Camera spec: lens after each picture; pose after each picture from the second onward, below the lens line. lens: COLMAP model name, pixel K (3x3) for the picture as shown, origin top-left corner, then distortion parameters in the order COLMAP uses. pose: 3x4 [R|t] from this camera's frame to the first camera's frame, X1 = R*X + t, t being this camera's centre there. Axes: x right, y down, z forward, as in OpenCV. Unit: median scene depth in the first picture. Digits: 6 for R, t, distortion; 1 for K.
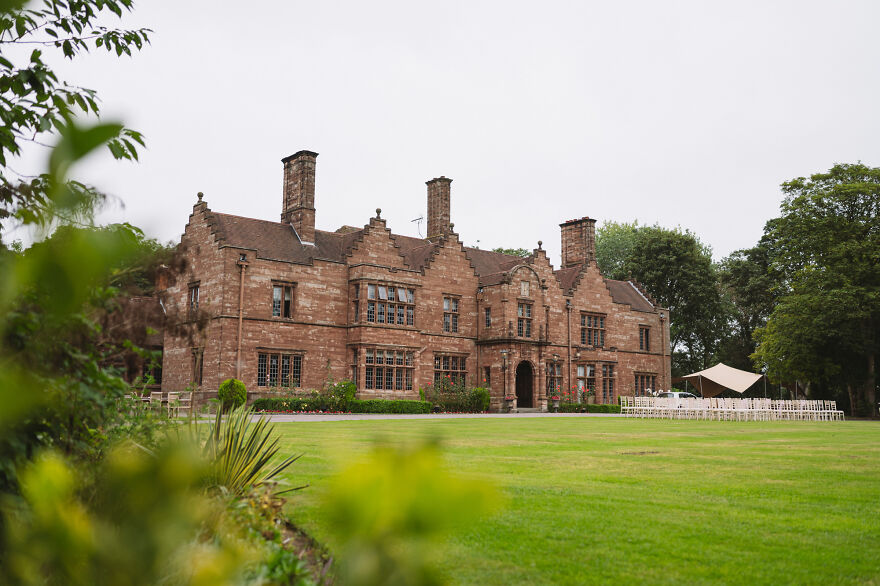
lens RADIAL K [[881.7, 0, 440.0], [0, 881.7, 293.0], [0, 0, 1]] dist [0.001992, 0.005123]
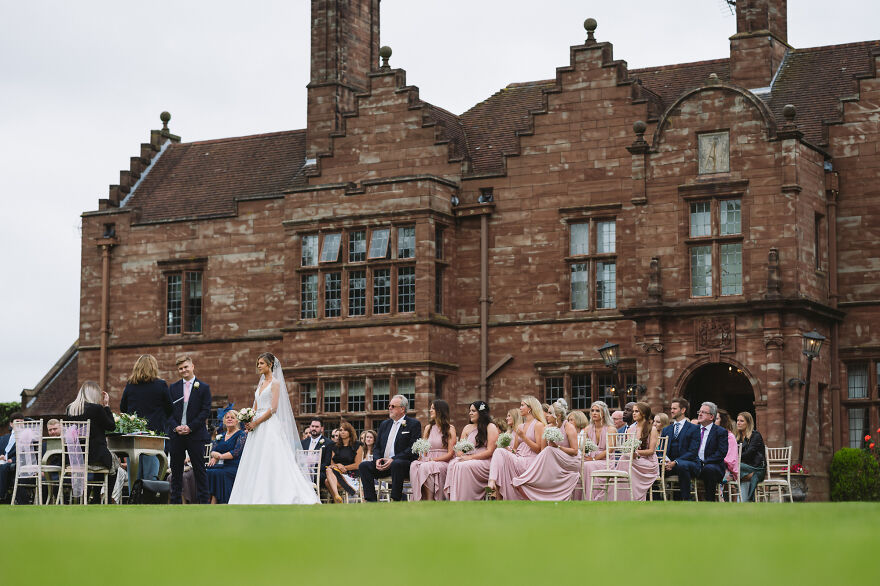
lens RADIAL K [[2045.6, 0, 440.0], [0, 2045.6, 293.0], [0, 0, 1]] dist [0.016068, -0.294355]
pose [[0.348721, -0.127224, -0.928551, 0.870116], [0.129918, 0.987741, -0.086542, 0.114103], [0.928178, -0.090457, 0.360975, 0.678635]]
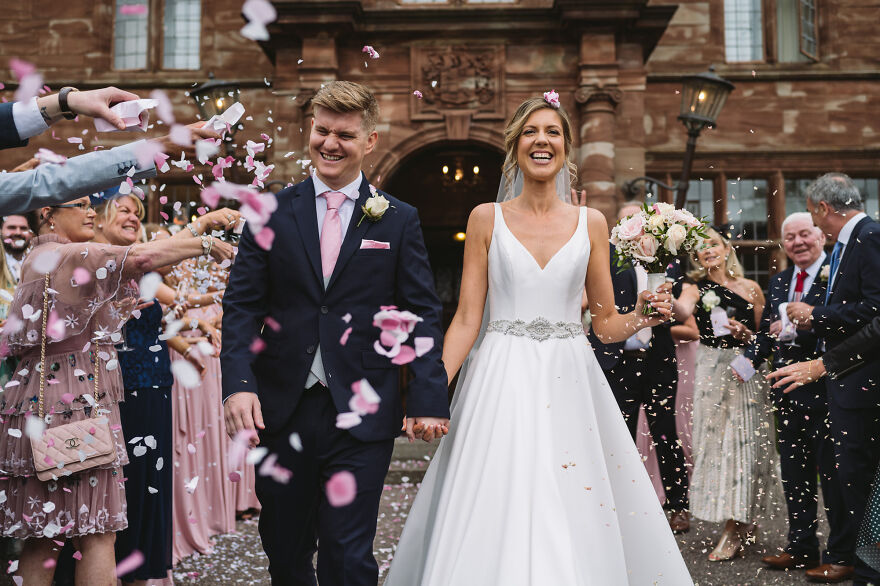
lens RADIAL K [[824.4, 0, 440.0], [0, 824.4, 293.0], [0, 0, 1]] dist [-0.001158, 0.000264]
pose [[0.738732, -0.054340, -0.671805, 0.210328], [0.101285, 0.994376, 0.030943, 0.107947], [0.666345, -0.090902, 0.740082, 0.970570]]
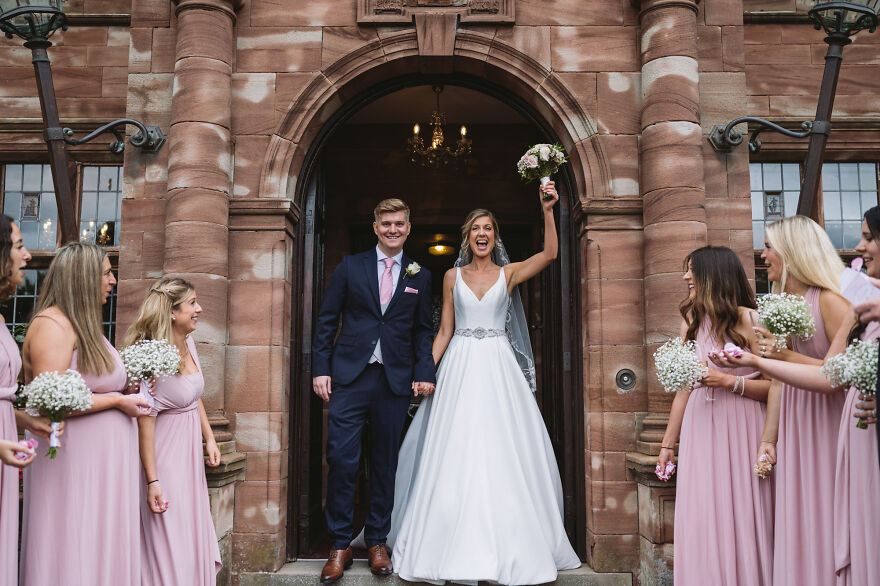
lens RADIAL K [[824.4, 0, 440.0], [0, 824.4, 293.0], [0, 0, 1]] dist [-0.001158, 0.000264]
pose [[0.759121, -0.090887, -0.644574, 0.166373], [0.096270, 0.994991, -0.026918, 0.113703], [0.643791, -0.041619, 0.764068, 1.020258]]
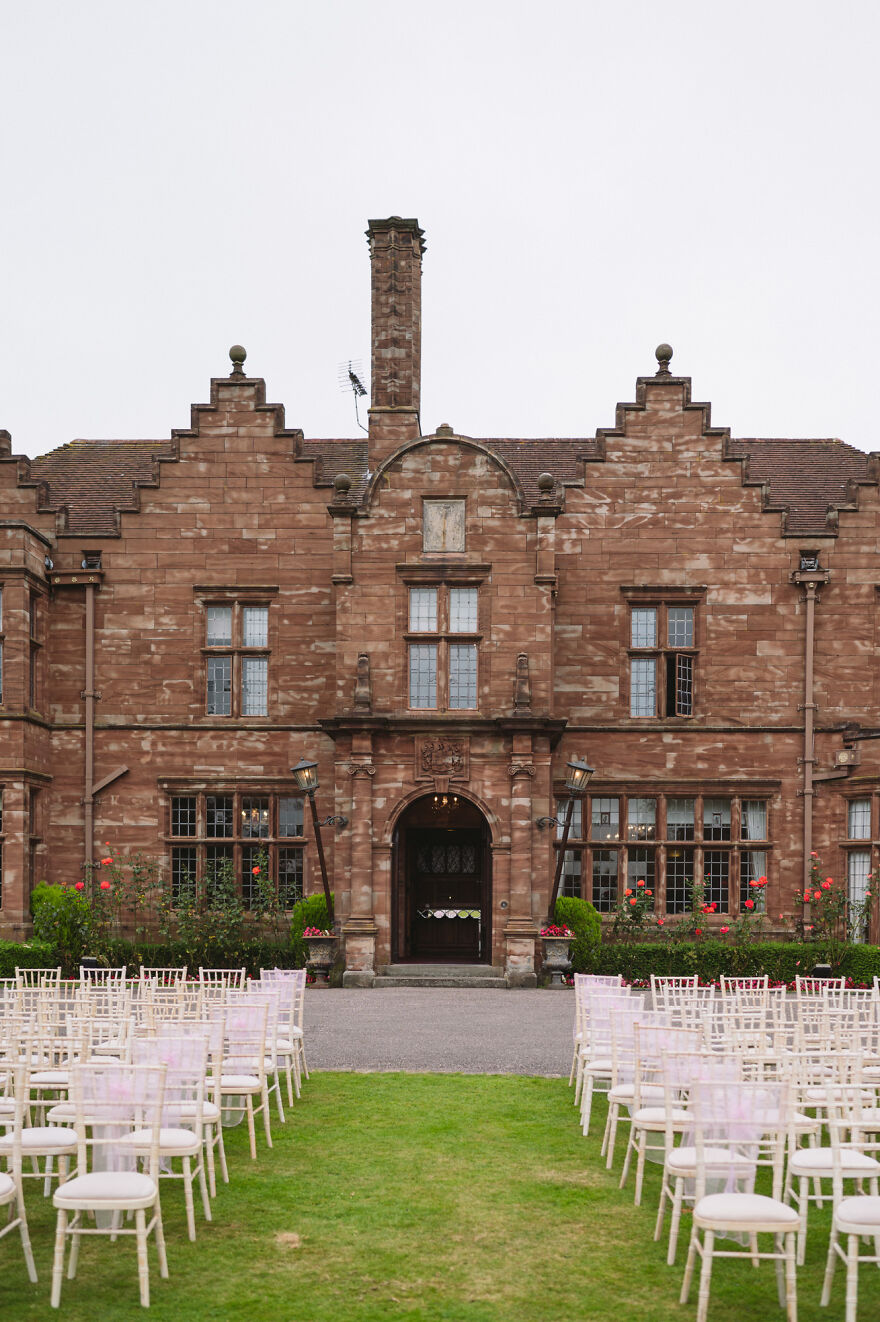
lens RADIAL K [[1324.6, 0, 442.7], [0, 1324.6, 914.2], [0, 0, 1]] dist [0.001992, 0.005123]
pose [[0.734318, 0.008798, -0.678748, 0.410421], [0.092290, 0.989337, 0.112669, 0.073774], [0.672502, -0.145377, 0.725677, 0.764594]]
